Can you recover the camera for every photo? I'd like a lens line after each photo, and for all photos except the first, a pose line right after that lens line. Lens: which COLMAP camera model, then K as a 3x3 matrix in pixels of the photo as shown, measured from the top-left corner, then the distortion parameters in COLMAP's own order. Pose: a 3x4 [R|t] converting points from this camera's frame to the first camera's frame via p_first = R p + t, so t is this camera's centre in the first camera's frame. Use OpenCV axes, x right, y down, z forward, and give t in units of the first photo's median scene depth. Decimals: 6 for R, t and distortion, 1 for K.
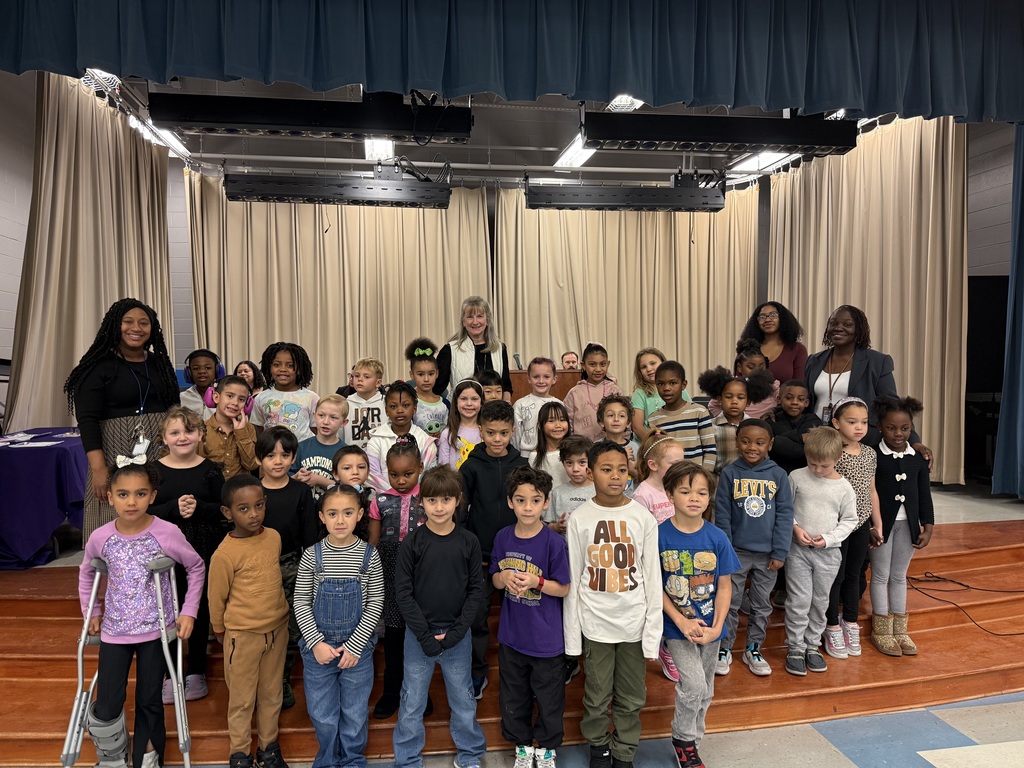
lens RADIAL K [[704.4, 0, 506.9], [0, 704.4, 393.1], [0, 0, 1]] dist [0.002900, -0.020253]
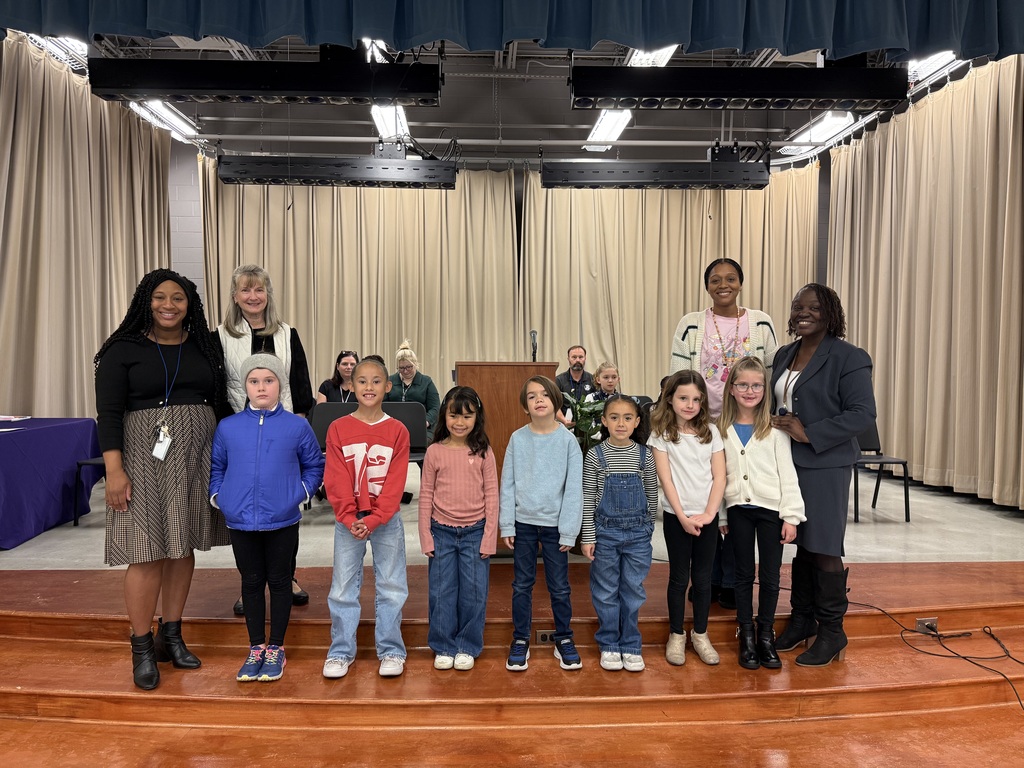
lens RADIAL K [[704.4, 0, 518.7], [0, 704.4, 390.0], [0, 0, 1]] dist [0.002900, -0.020253]
pose [[0.993651, 0.015909, -0.111380, 0.122837], [-0.016411, 0.999859, -0.003596, 0.002321], [0.111307, 0.005401, 0.993771, 0.113168]]
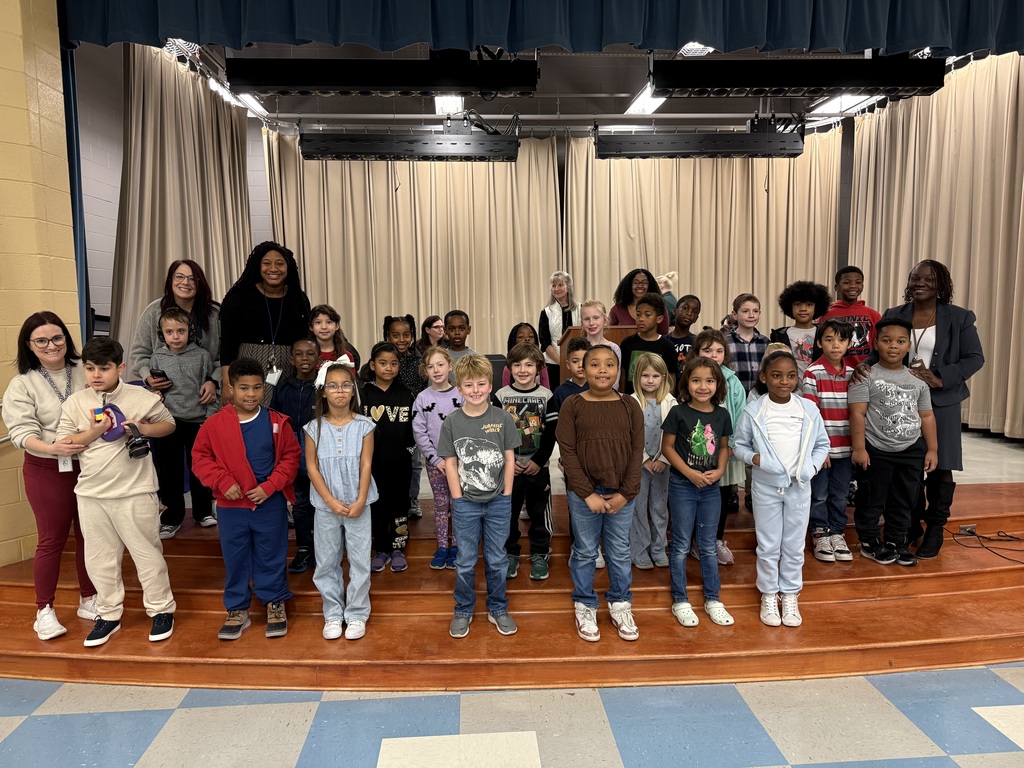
lens RADIAL K [[704.4, 0, 515.2], [0, 704.4, 386.4], [0, 0, 1]] dist [0.002900, -0.020253]
pose [[0.995546, 0.003785, -0.094201, 0.011036], [0.001997, 0.998123, 0.061209, -0.005577], [0.094255, -0.061124, 0.993670, -0.015346]]
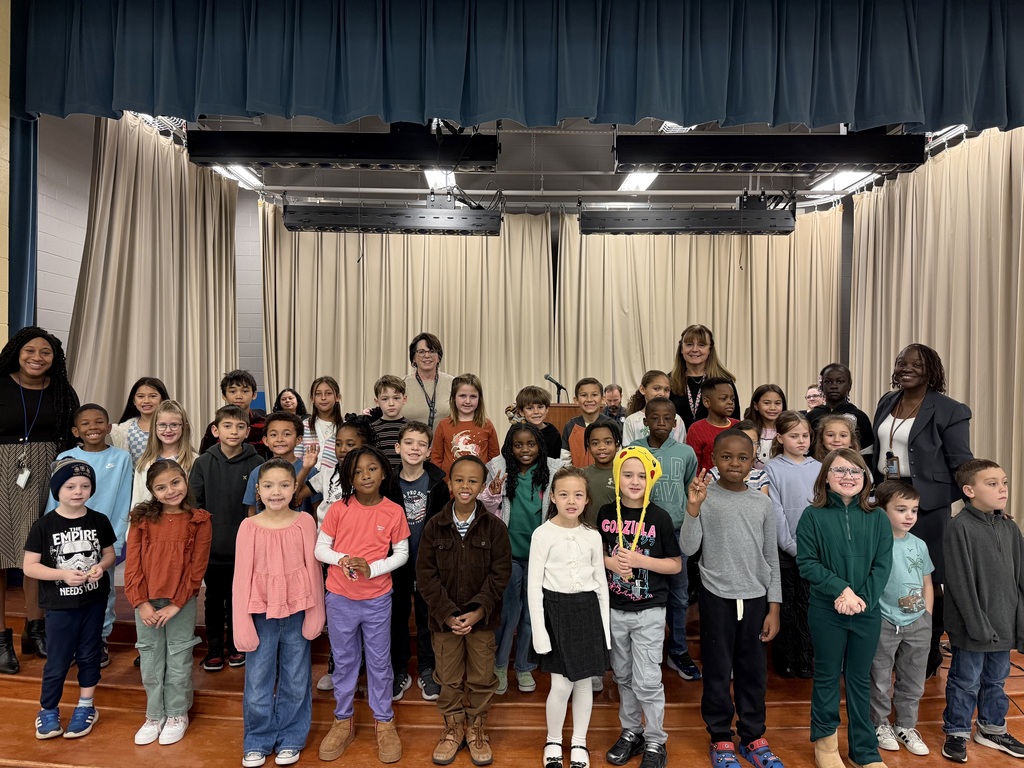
lens RADIAL K [[704.4, 0, 515.9], [0, 704.4, 391.5], [0, 0, 1]] dist [0.002900, -0.020253]
pose [[0.989524, 0.018521, -0.143178, 0.098621], [-0.023312, 0.999221, -0.031858, -0.013886], [0.142477, 0.034862, 0.989184, 0.036579]]
